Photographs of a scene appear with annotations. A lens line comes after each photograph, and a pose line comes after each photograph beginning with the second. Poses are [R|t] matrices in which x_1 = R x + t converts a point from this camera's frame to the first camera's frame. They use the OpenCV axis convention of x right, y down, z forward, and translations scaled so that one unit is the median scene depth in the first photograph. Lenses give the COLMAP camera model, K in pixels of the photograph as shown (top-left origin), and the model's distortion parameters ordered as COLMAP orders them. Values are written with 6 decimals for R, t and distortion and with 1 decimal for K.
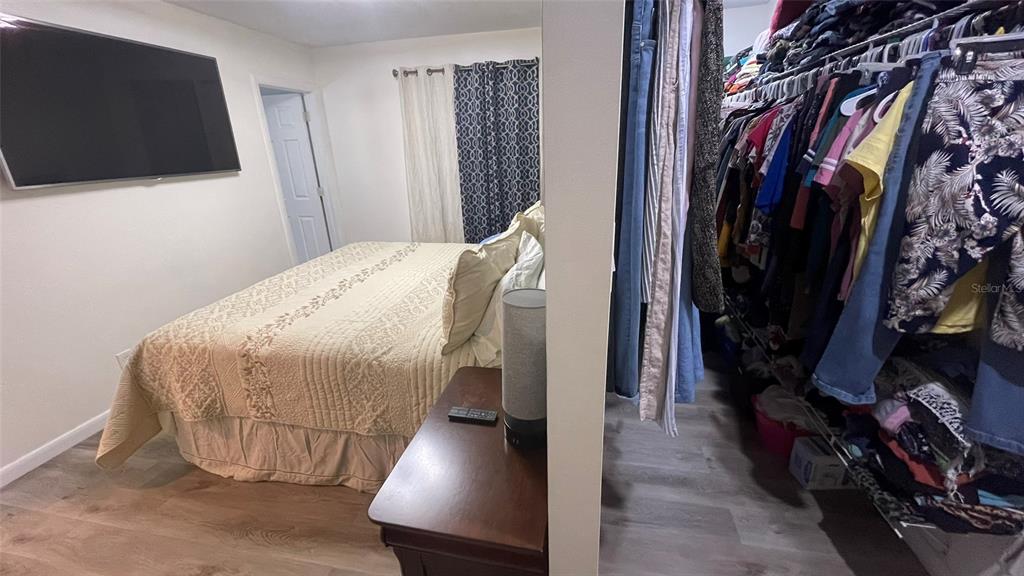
lens RADIAL K [[415.0, 0, 511.1], [0, 415.0, 290.4], [0, 0, 1]] dist [-0.010826, -0.000237]
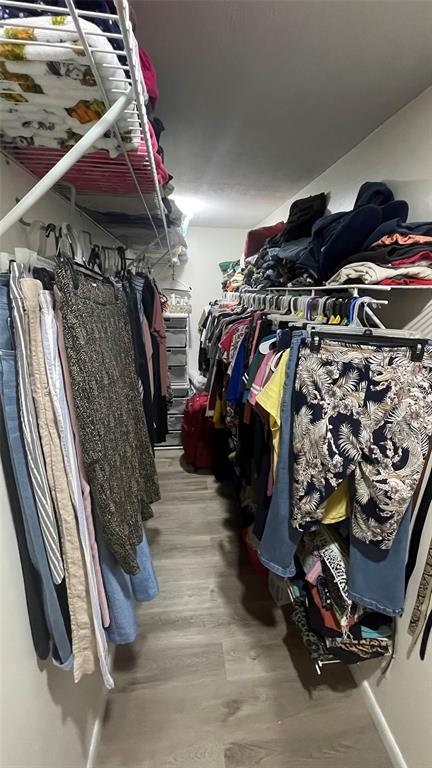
lens RADIAL K [[311.3, 0, 220.2], [0, 311.3, 382.5], [0, 0, 1]] dist [-0.010826, -0.000237]
pose [[0.941680, -0.036647, 0.334509, 0.400547], [0.056157, 0.997227, -0.048837, -0.338381], [-0.331791, 0.064774, 0.941126, 0.127328]]
